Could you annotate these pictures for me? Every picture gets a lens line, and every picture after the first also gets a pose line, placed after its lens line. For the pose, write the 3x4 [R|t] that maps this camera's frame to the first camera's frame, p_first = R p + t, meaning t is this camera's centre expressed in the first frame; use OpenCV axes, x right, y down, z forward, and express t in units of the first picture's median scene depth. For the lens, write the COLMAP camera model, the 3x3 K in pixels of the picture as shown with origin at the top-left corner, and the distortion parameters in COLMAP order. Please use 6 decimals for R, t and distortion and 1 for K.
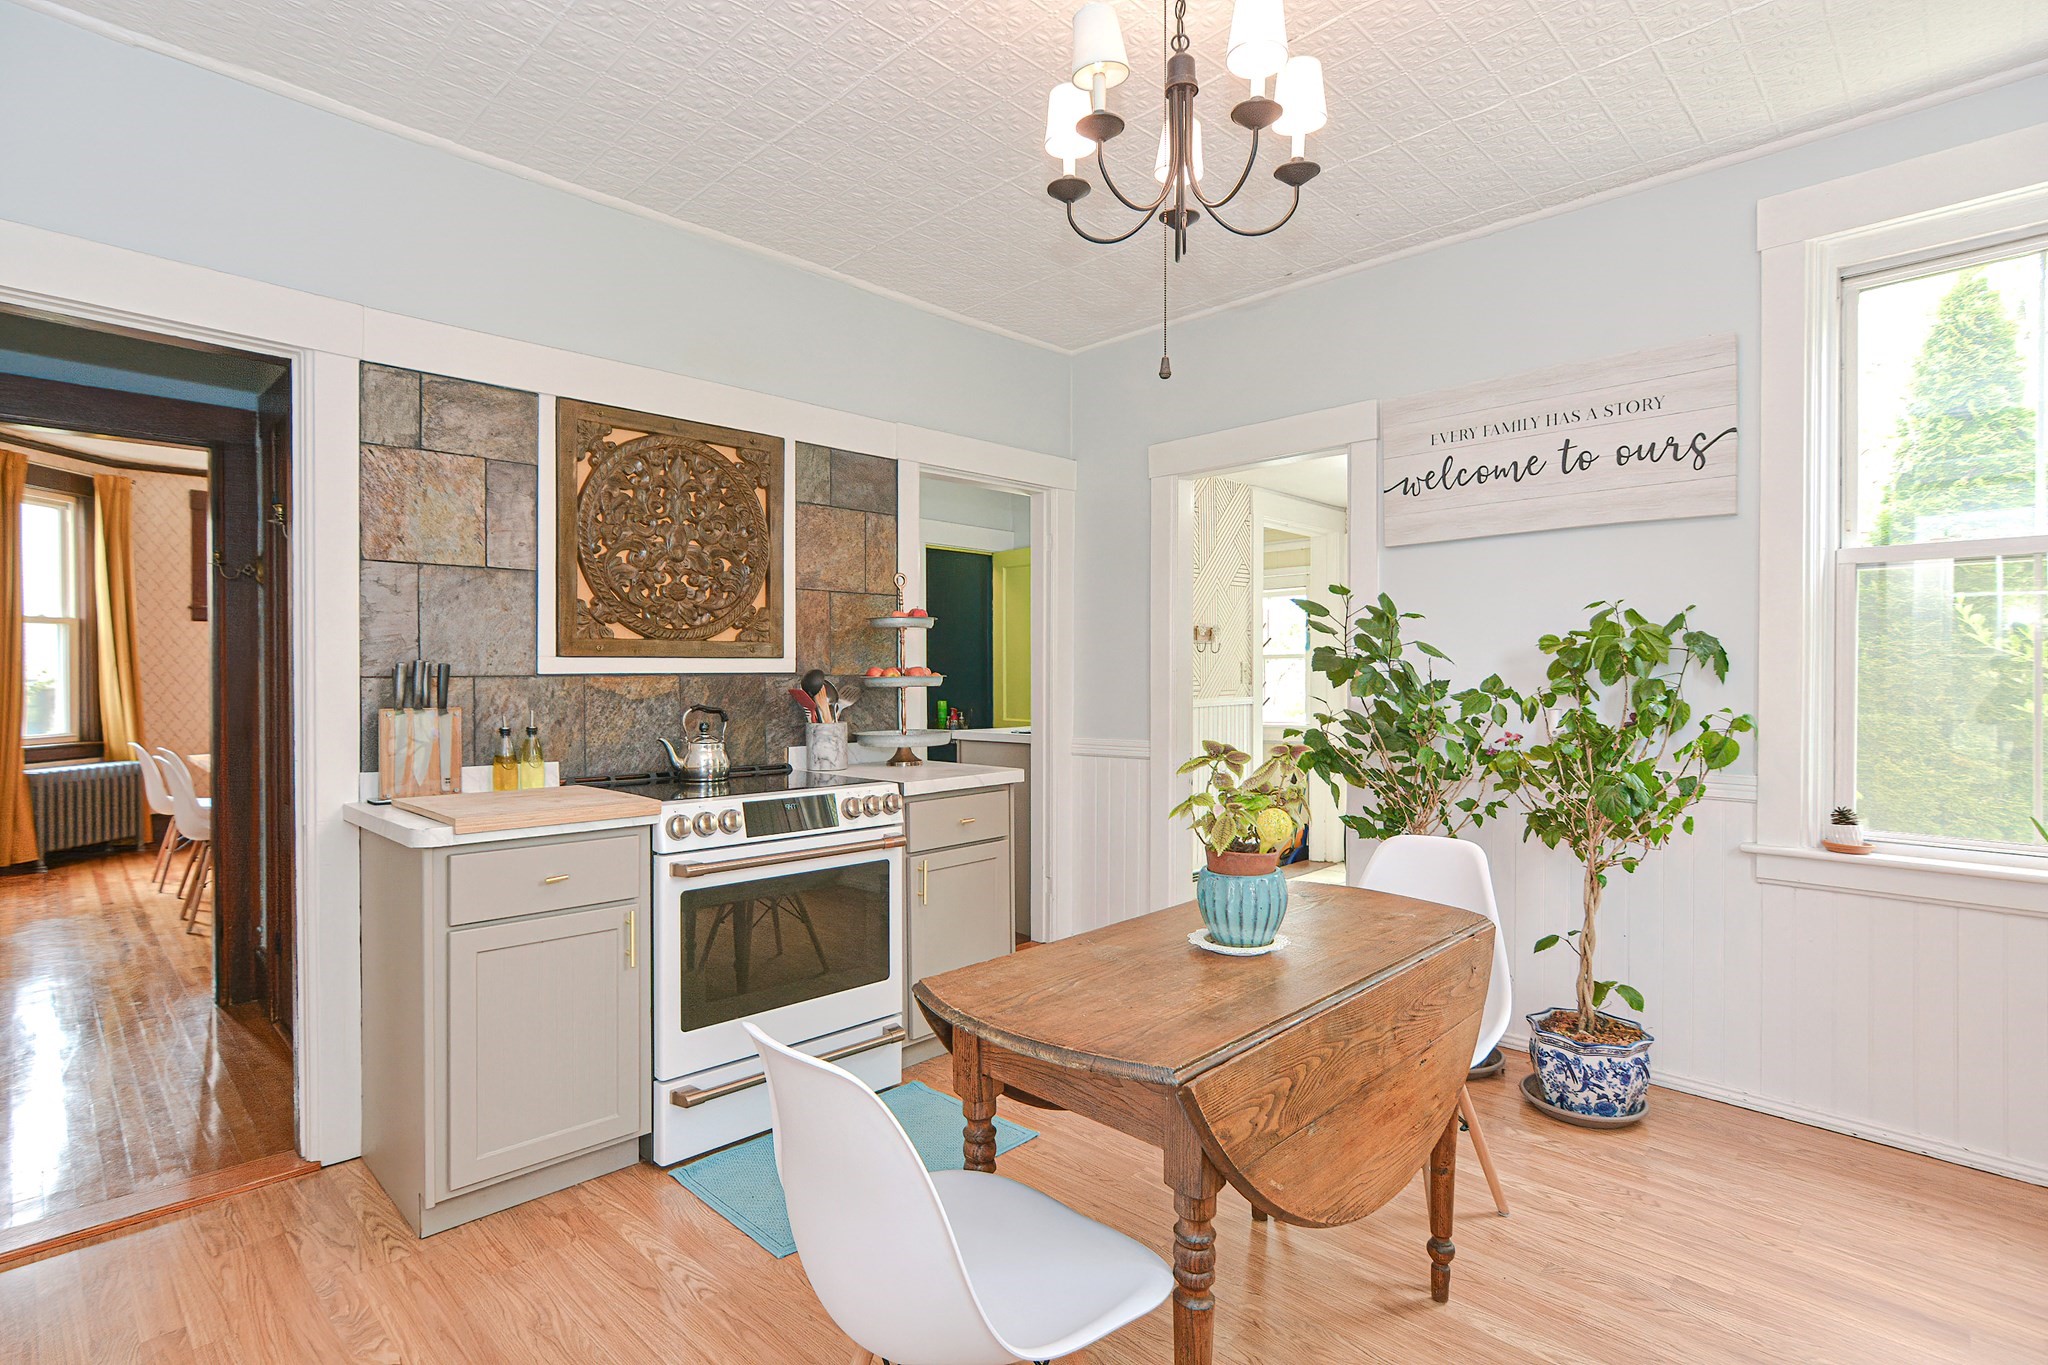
lens RADIAL K [[997.4, 0, 1026.1], [0, 997.4, 685.3], [0, 0, 1]] dist [-0.006429, 0.003909]
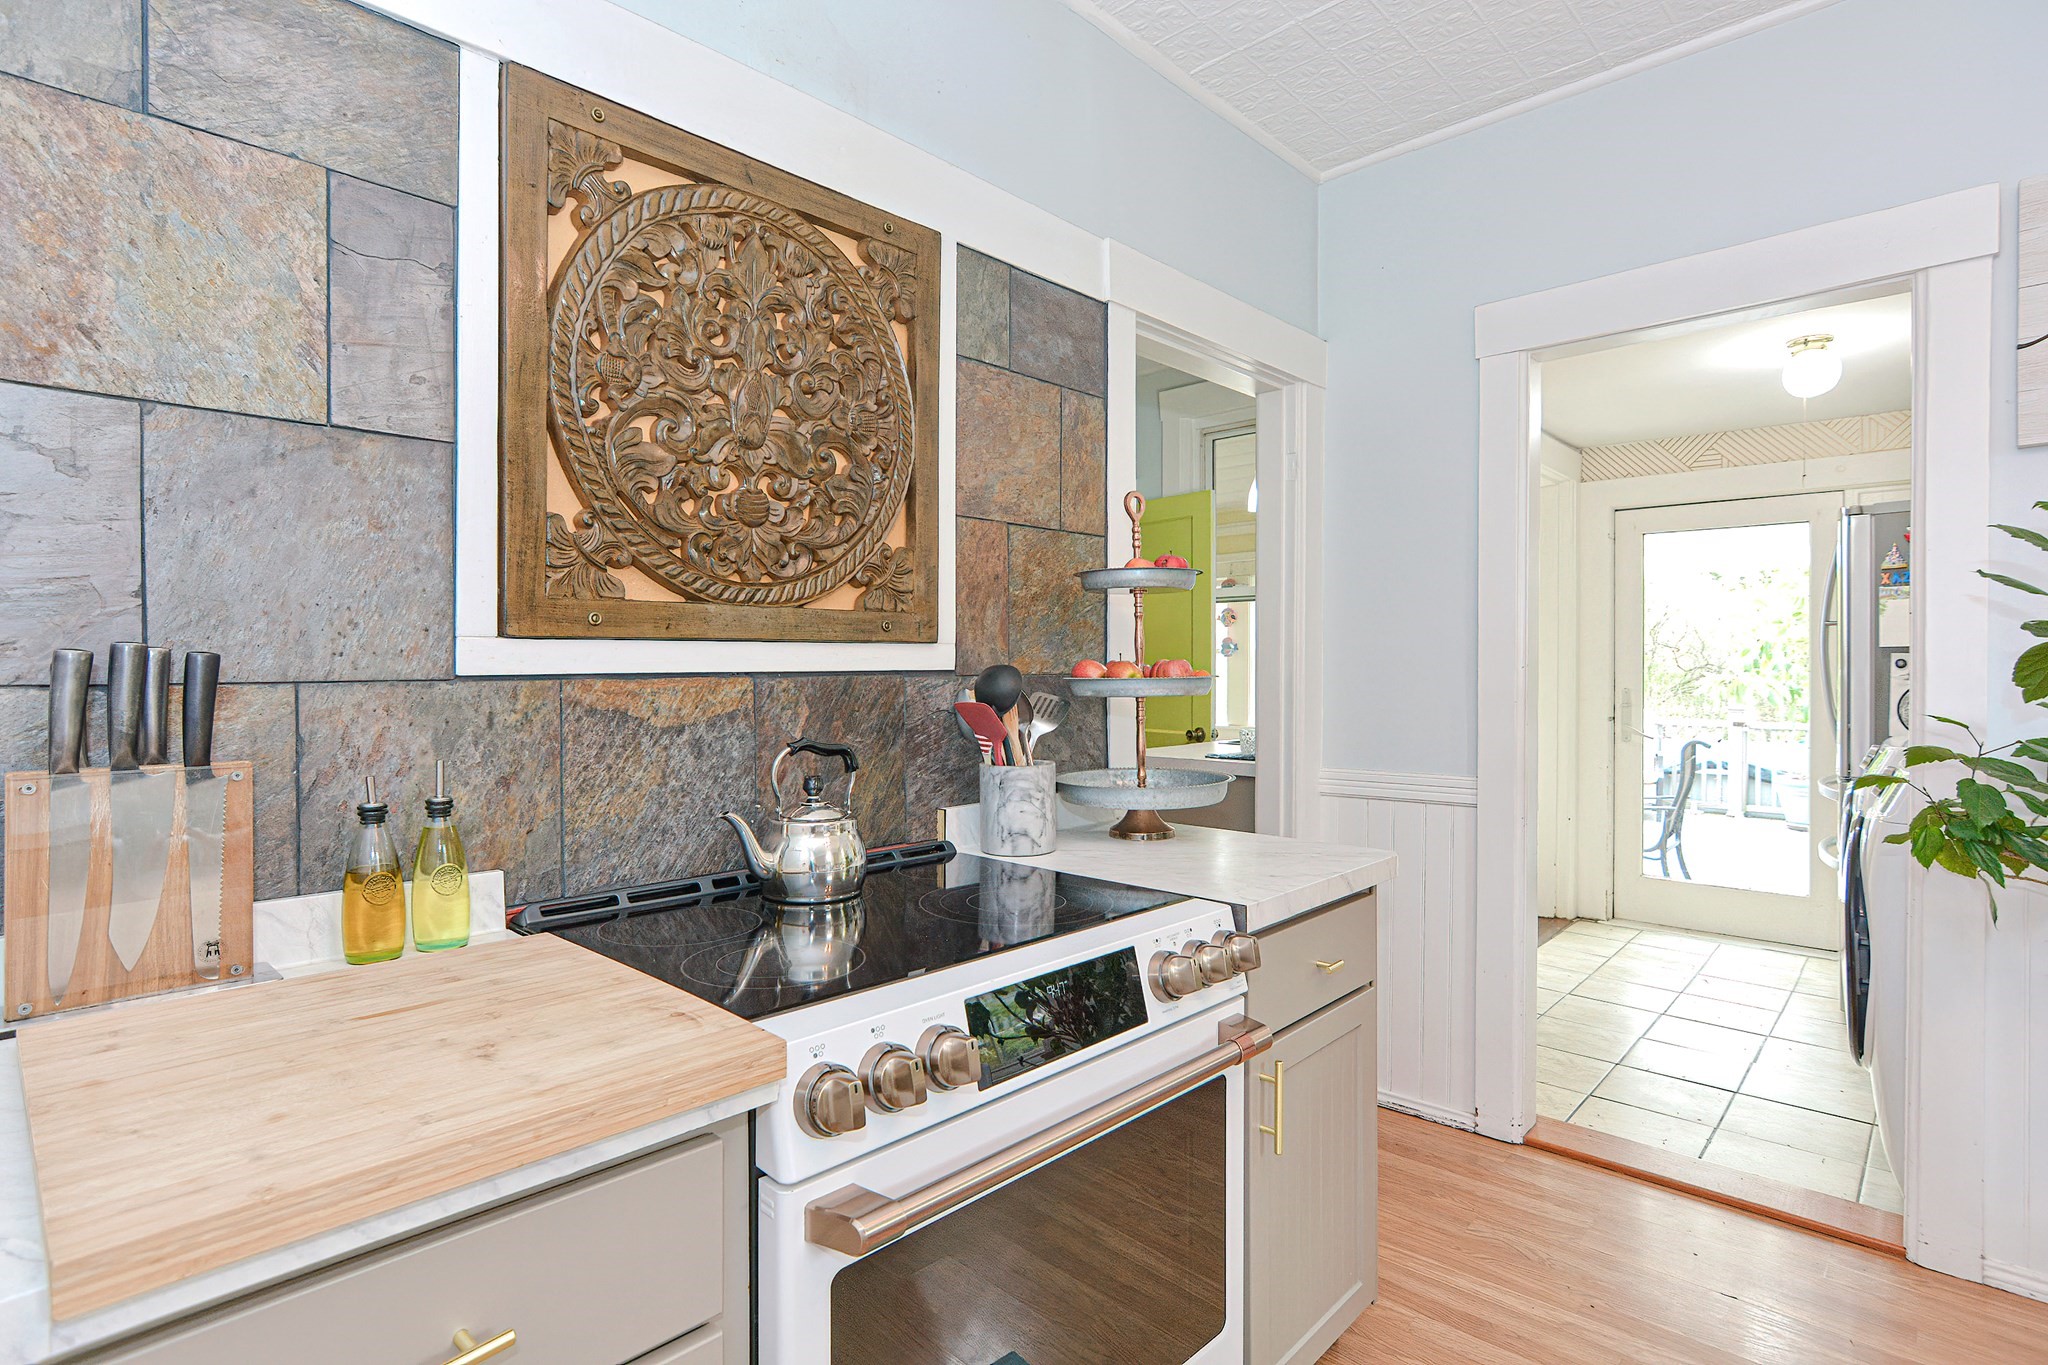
lens RADIAL K [[997.4, 0, 1031.6], [0, 997.4, 670.5], [0, 0, 1]] dist [-0.006429, 0.003909]
pose [[0.999668, -0.002307, 0.025652, -0.234233], [0.002550, 0.999952, -0.009426, -0.008394], [-0.025629, 0.009488, 0.999627, 0.525577]]
